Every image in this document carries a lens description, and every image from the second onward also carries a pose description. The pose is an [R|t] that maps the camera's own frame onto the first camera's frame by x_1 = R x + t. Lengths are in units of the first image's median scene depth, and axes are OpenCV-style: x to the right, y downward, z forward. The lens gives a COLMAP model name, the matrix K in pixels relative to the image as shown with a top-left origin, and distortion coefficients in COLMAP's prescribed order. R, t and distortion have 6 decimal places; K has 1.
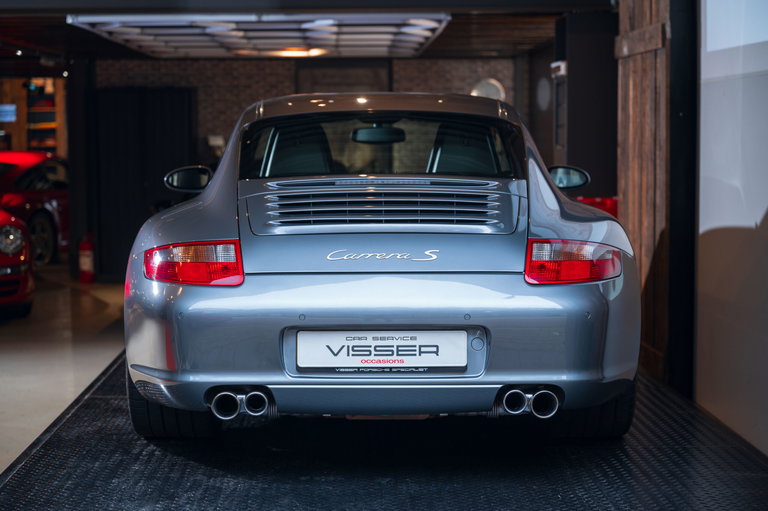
lens RADIAL K [[1555.1, 0, 383.7], [0, 1555.1, 248.3], [0, 0, 1]] dist [0.109893, 0.000000]
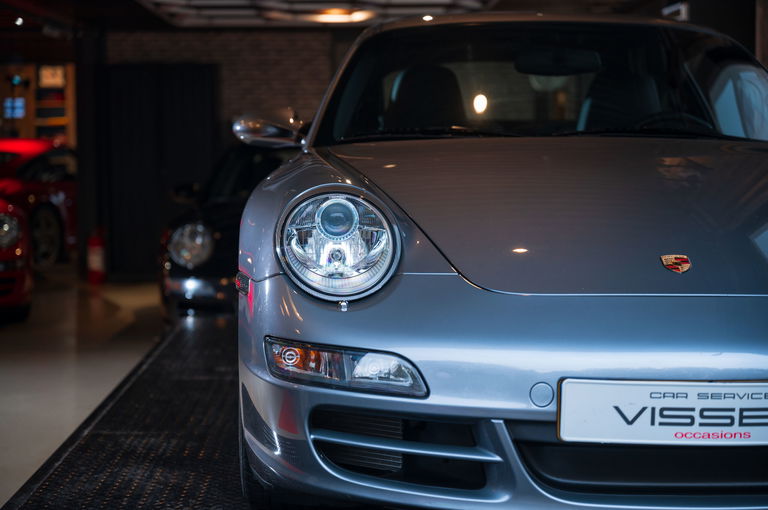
lens RADIAL K [[1555.1, 0, 383.8], [0, 1555.1, 261.2], [0, 0, 1]] dist [0.109893, 0.000000]
pose [[0.999957, 0.005434, -0.007505, -0.019539], [-0.005393, 0.999970, 0.005586, 0.003951], [0.007535, -0.005546, 0.999956, 0.113275]]
